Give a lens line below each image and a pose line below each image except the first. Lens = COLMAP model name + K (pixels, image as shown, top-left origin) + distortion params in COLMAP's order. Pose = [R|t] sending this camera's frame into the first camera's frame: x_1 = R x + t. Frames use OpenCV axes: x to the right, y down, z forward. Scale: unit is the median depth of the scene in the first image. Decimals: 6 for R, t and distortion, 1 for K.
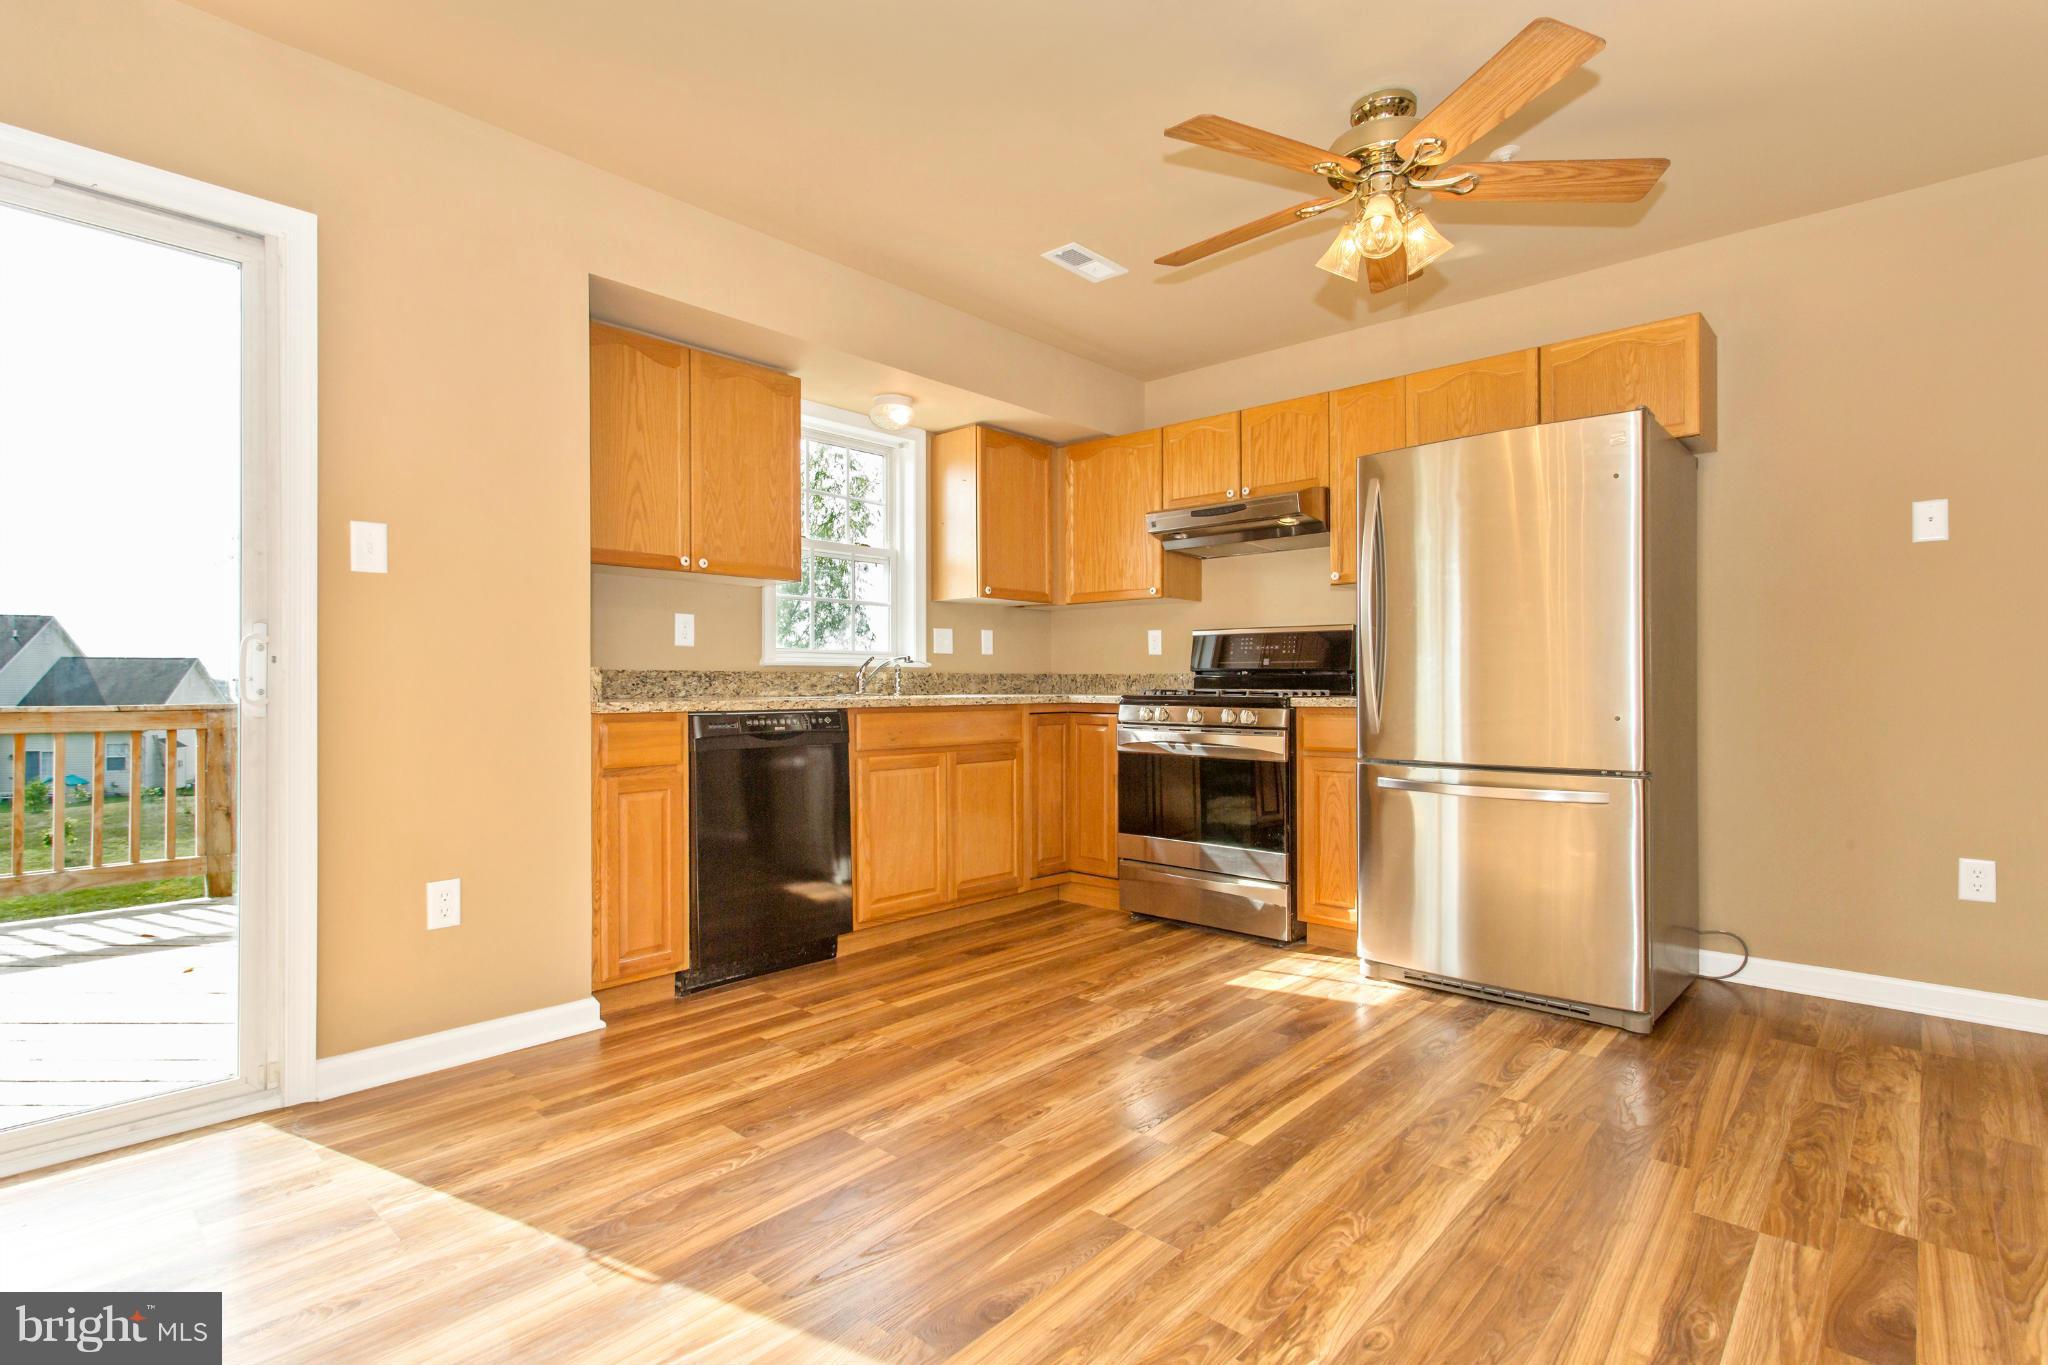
lens RADIAL K [[988.2, 0, 1020.6], [0, 988.2, 691.0], [0, 0, 1]] dist [-0.001360, 0.000079]
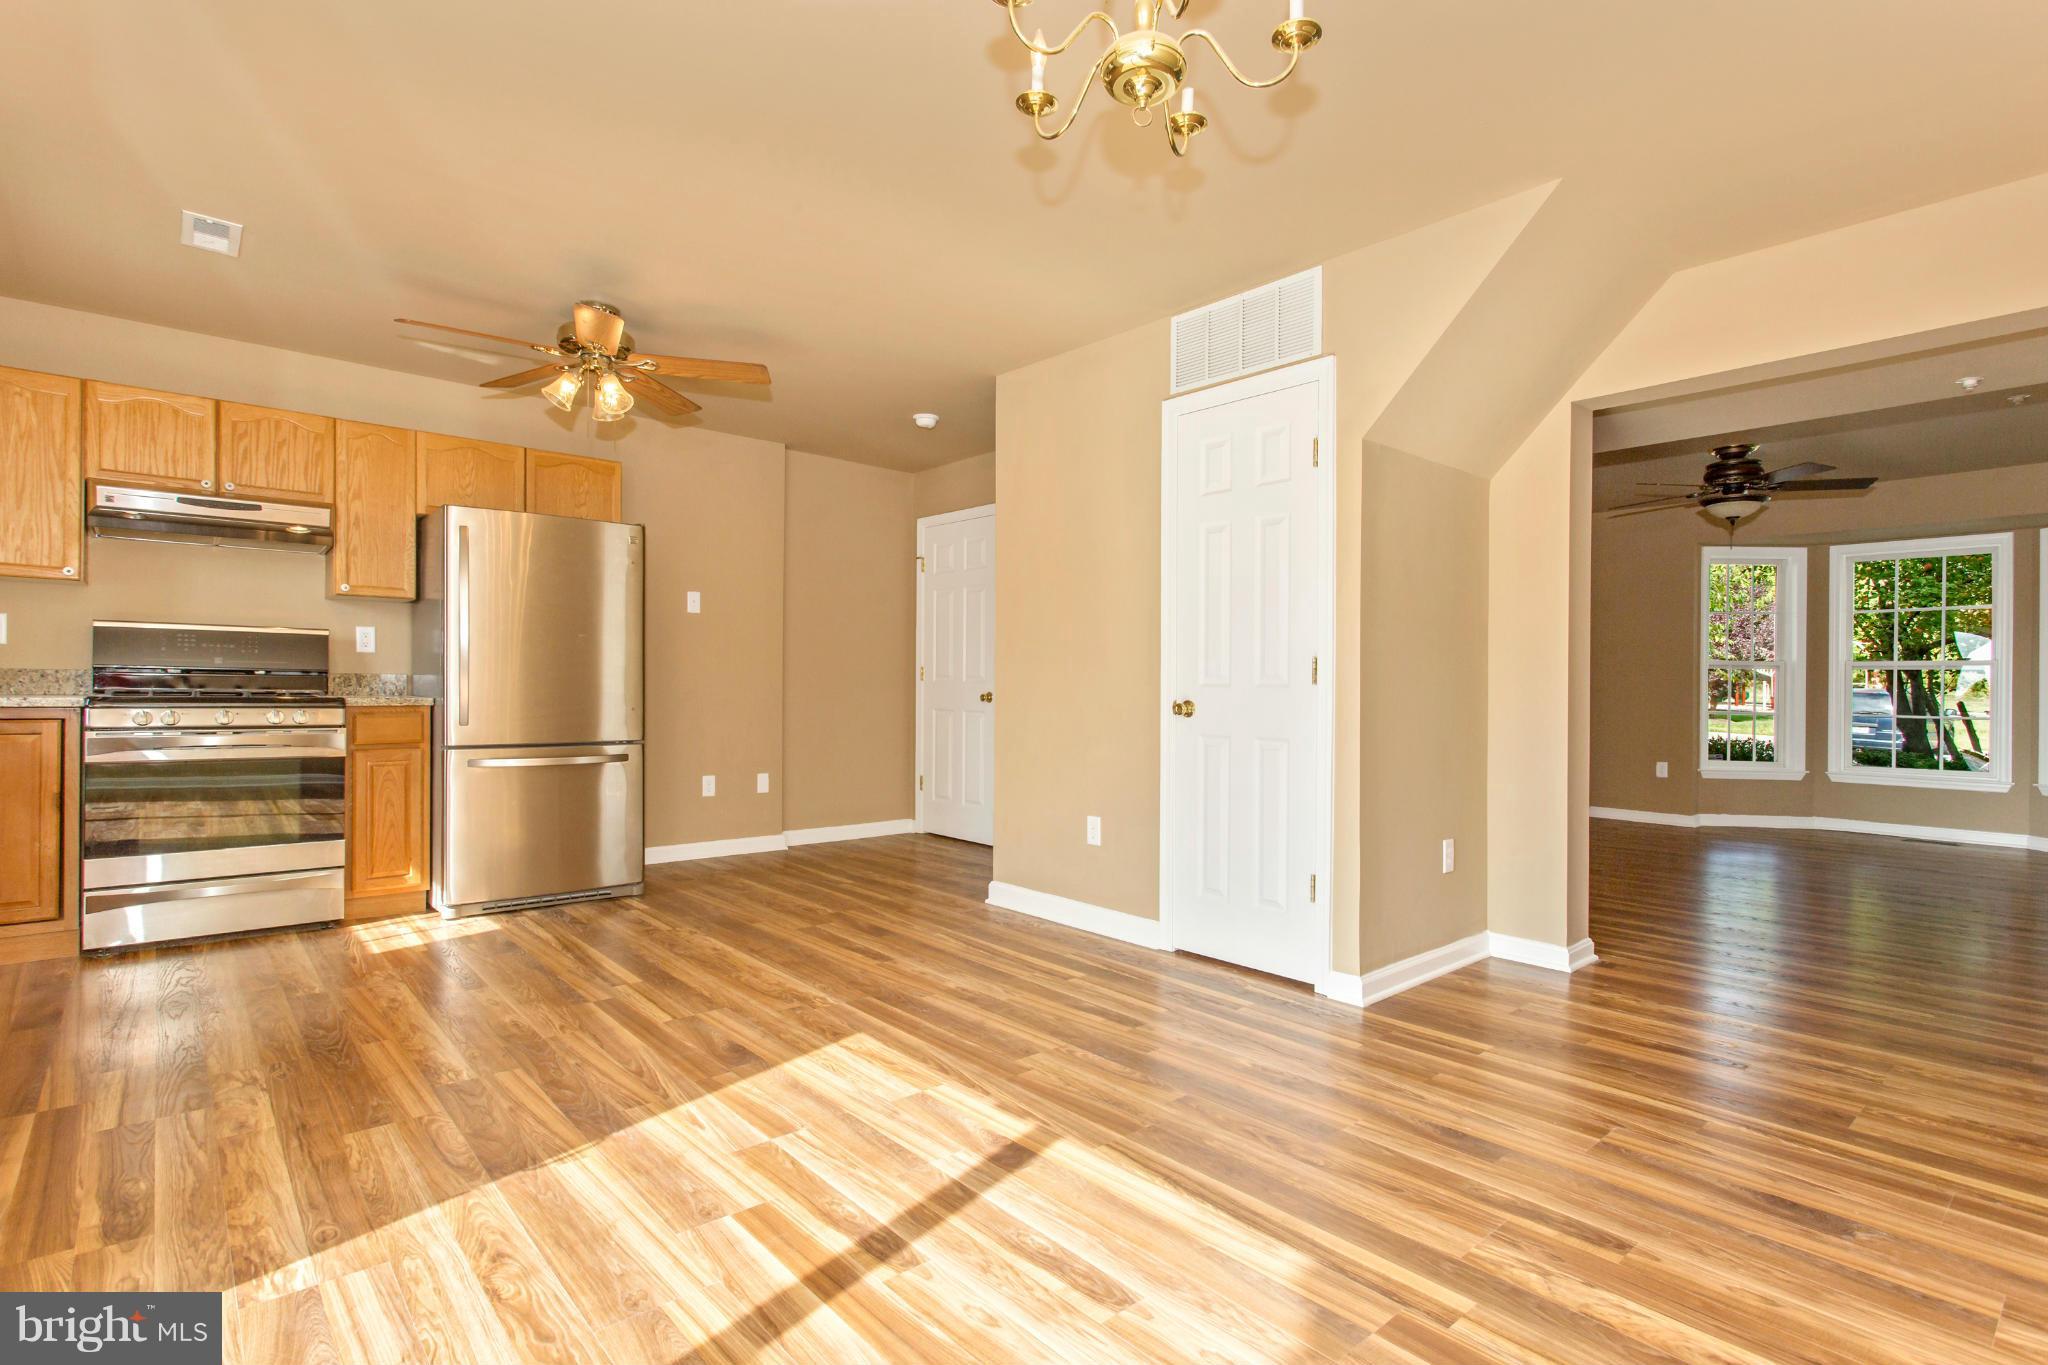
lens RADIAL K [[988.2, 0, 1020.6], [0, 988.2, 683.7], [0, 0, 1]] dist [-0.001360, 0.000079]
pose [[0.107751, 0.003633, 0.994171, -1.254408], [-0.002084, 0.999992, -0.003428, -0.011264], [-0.994176, -0.001702, 0.107758, 0.225827]]
